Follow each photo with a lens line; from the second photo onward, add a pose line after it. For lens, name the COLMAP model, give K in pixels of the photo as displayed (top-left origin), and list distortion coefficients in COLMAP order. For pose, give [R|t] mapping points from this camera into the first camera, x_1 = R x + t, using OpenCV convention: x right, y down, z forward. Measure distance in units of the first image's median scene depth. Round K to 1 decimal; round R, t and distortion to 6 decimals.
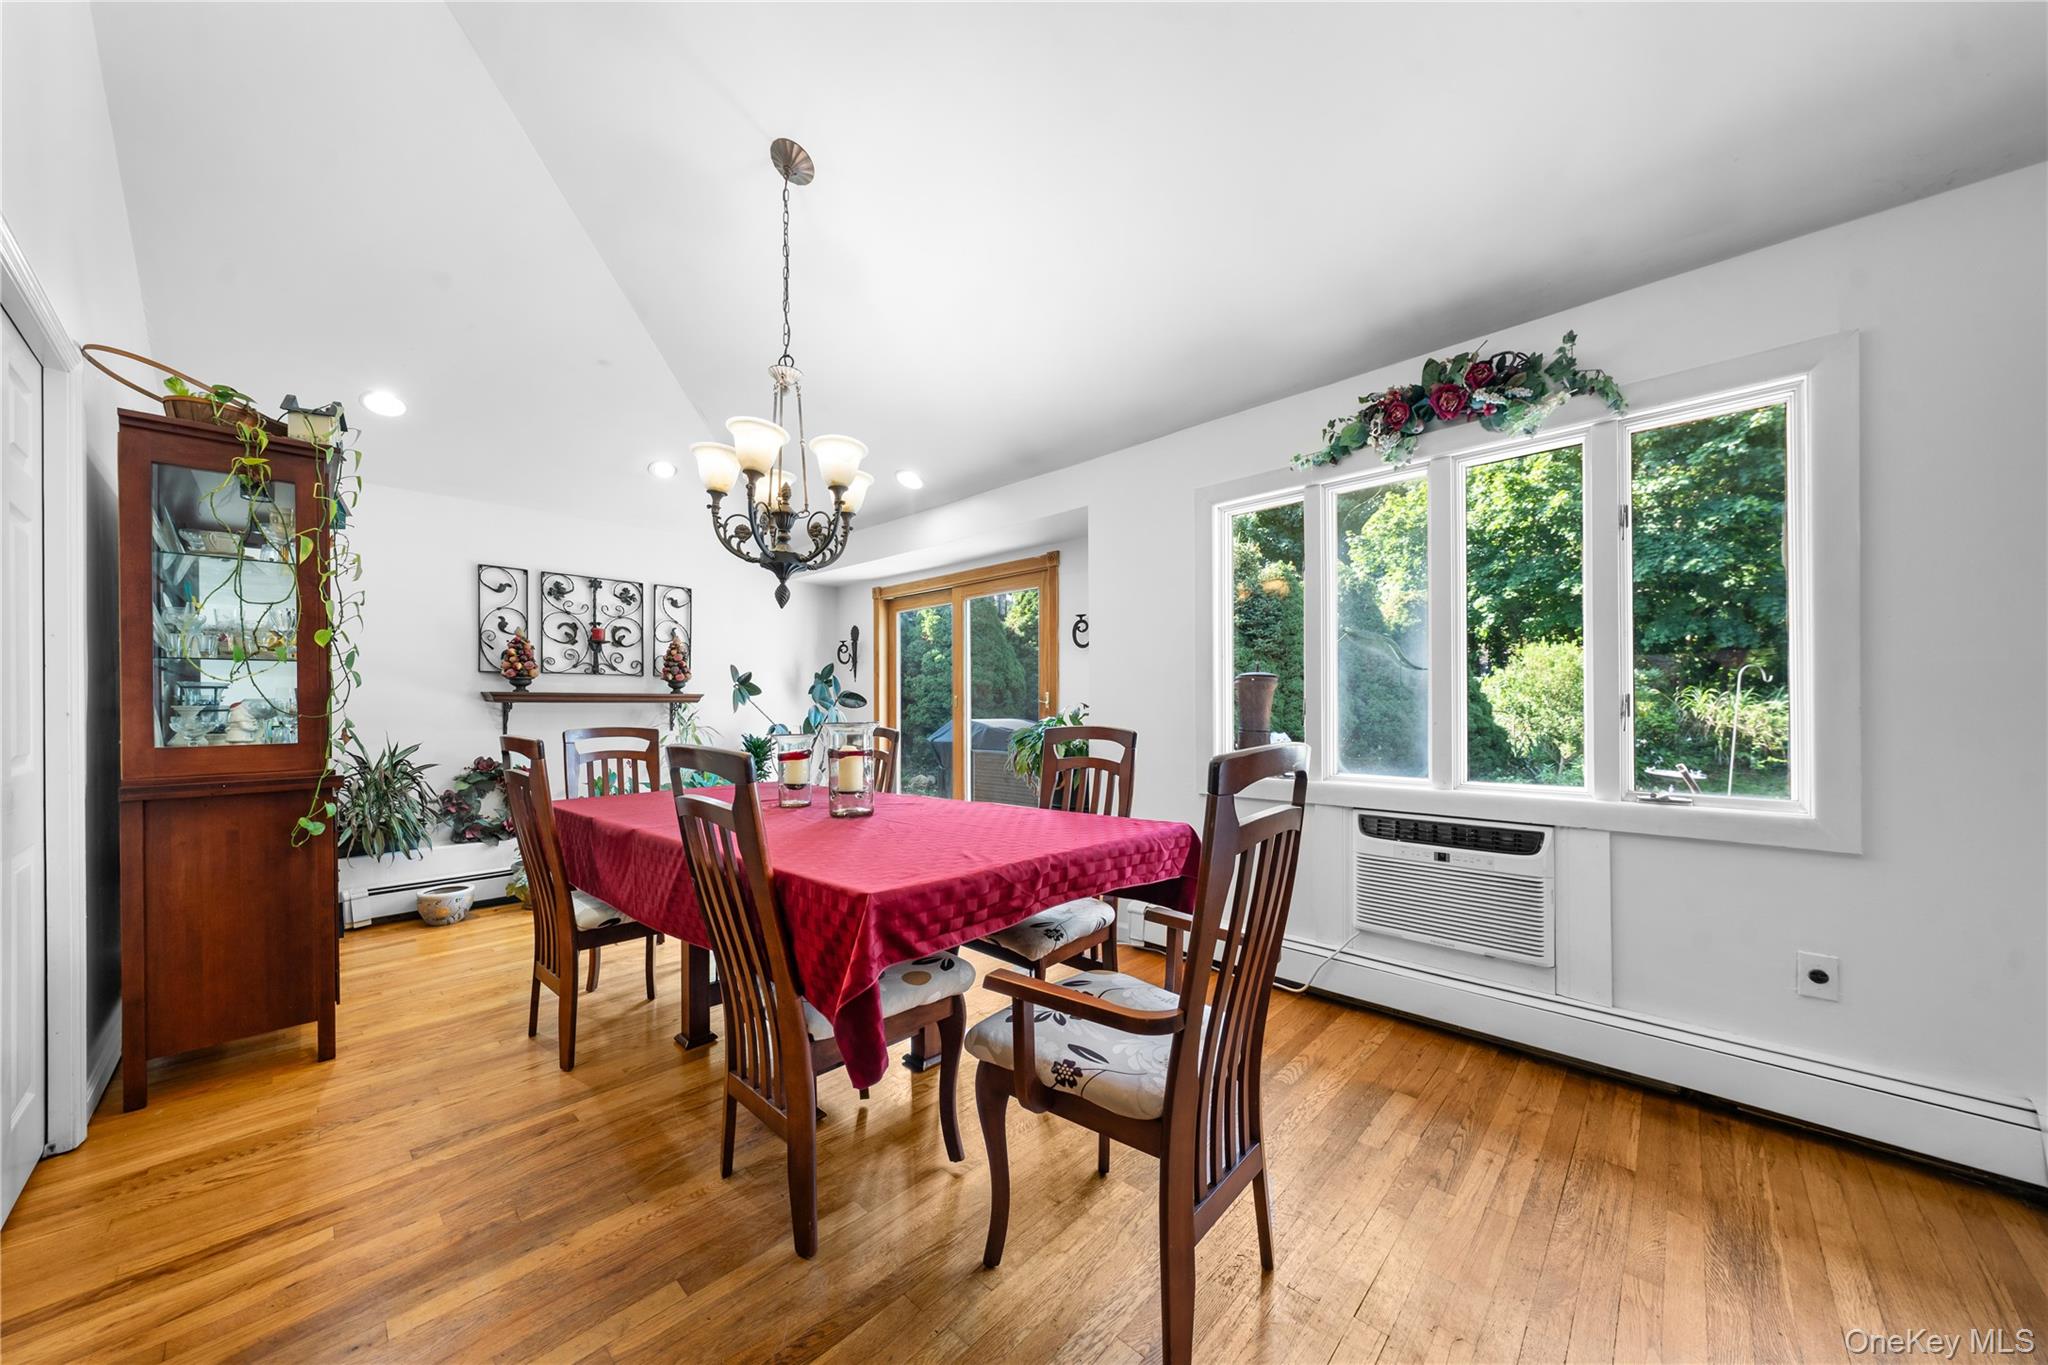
lens RADIAL K [[703.8, 0, 1014.6], [0, 703.8, 703.5], [0, 0, 1]] dist [-0.001978, -0.000289]
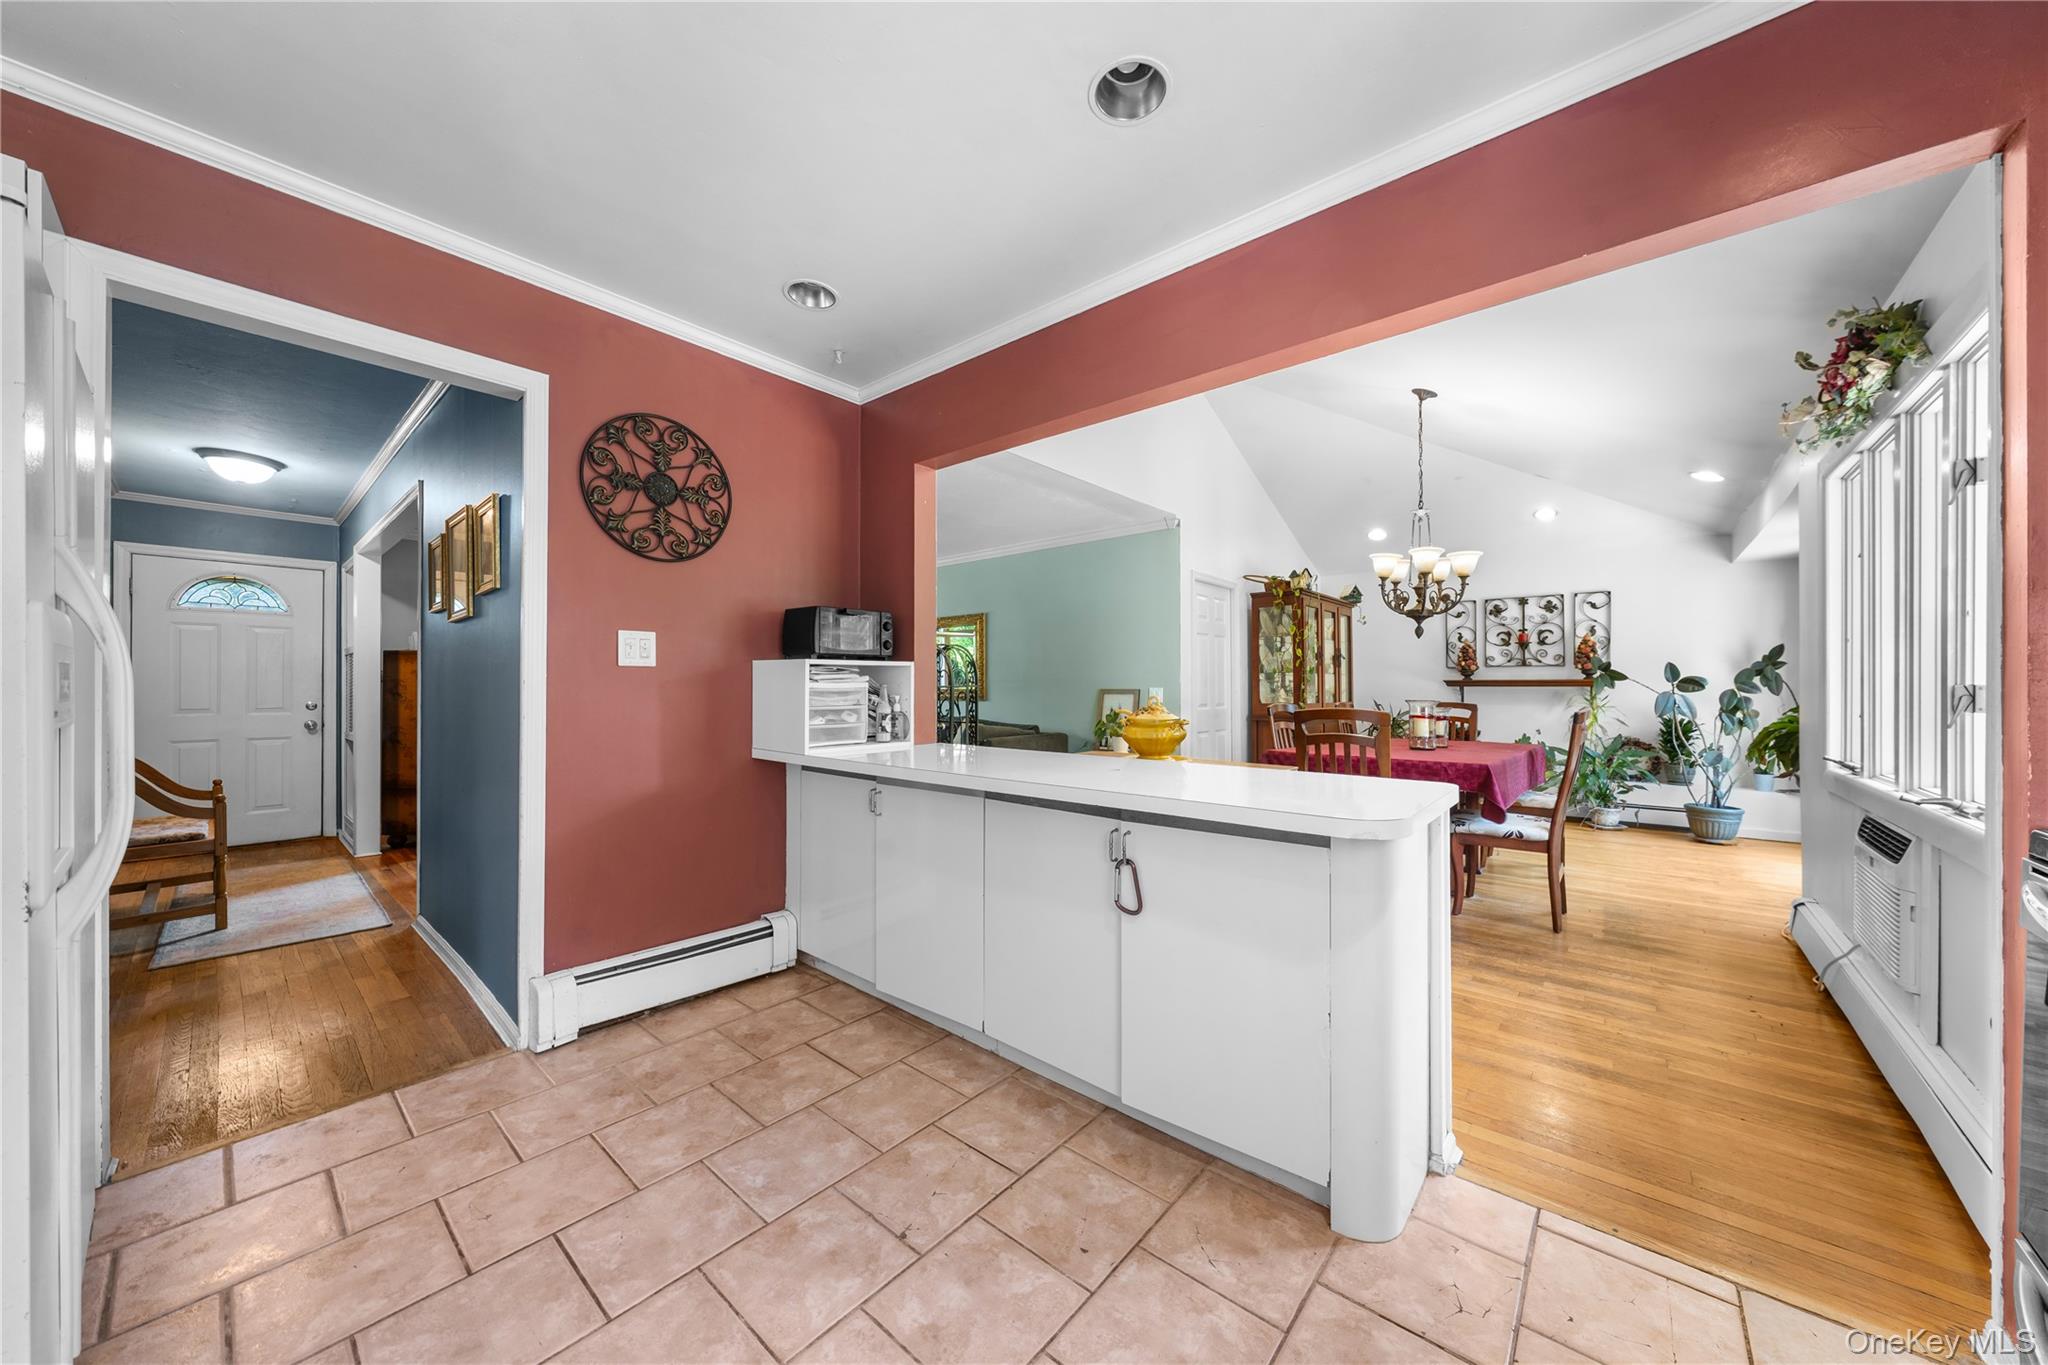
lens RADIAL K [[703.8, 0, 1024.0], [0, 703.8, 682.5], [0, 0, 1]] dist [-0.000385, 0.000038]
pose [[0.060053, -0.003736, -0.998188, 0.909159], [0.004950, 0.999982, -0.003445, -0.011081], [0.998183, -0.004734, 0.060071, -0.096742]]
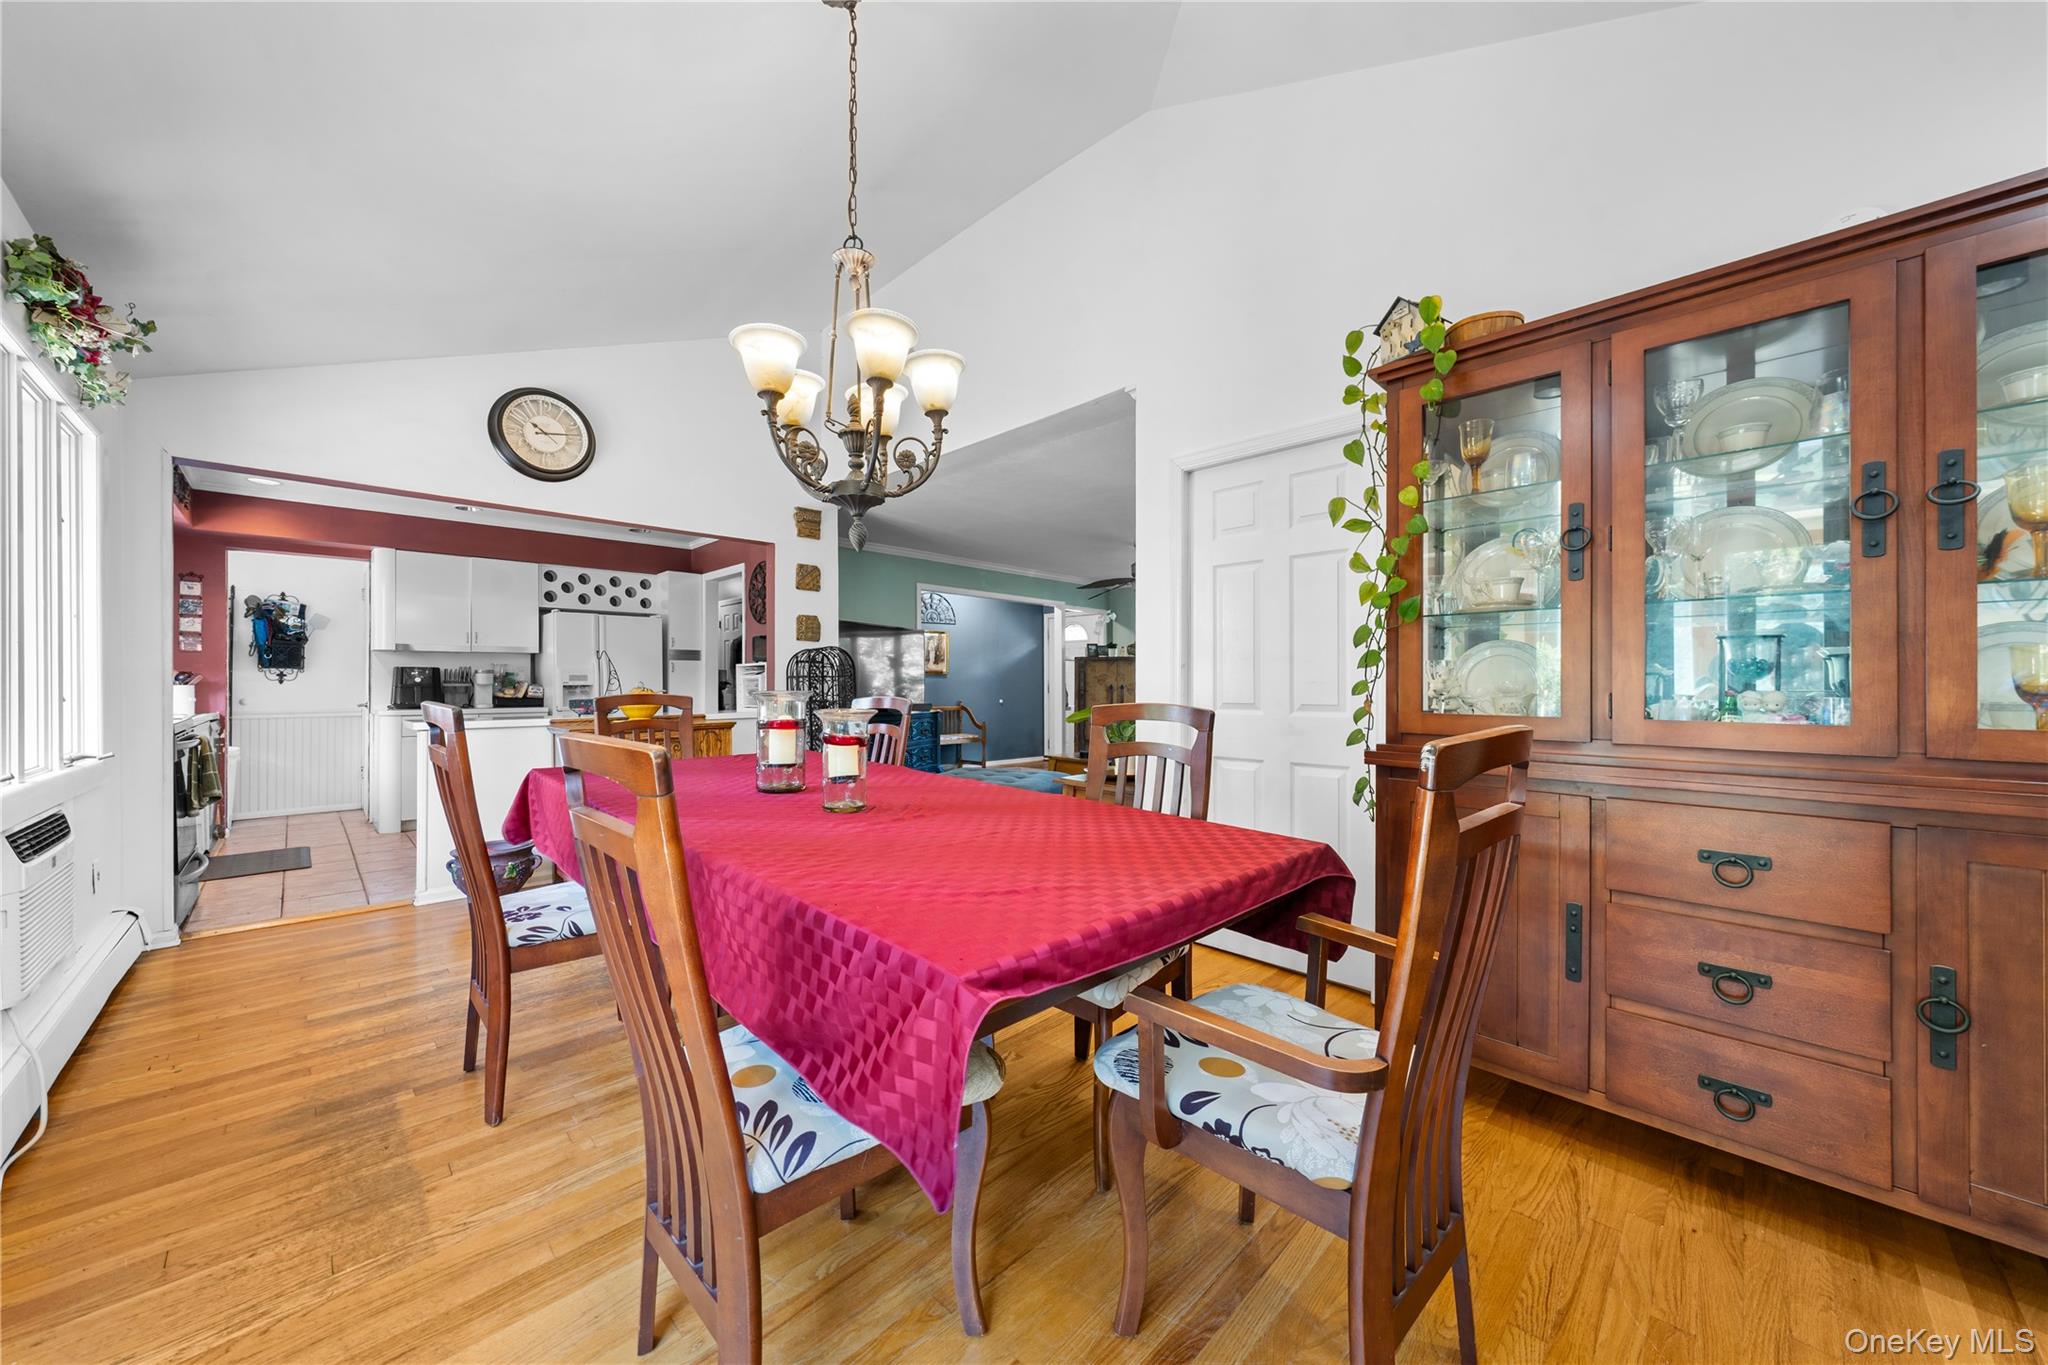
lens RADIAL K [[726.4, 0, 1024.0], [0, 726.4, 682.5], [0, 0, 1]] dist [-0.000539, -0.000125]
pose [[-0.999846, 0.004803, 0.016898, -0.328918], [0.004669, 0.999957, -0.007998, 0.012907], [-0.016936, -0.007918, -0.999825, 1.134368]]
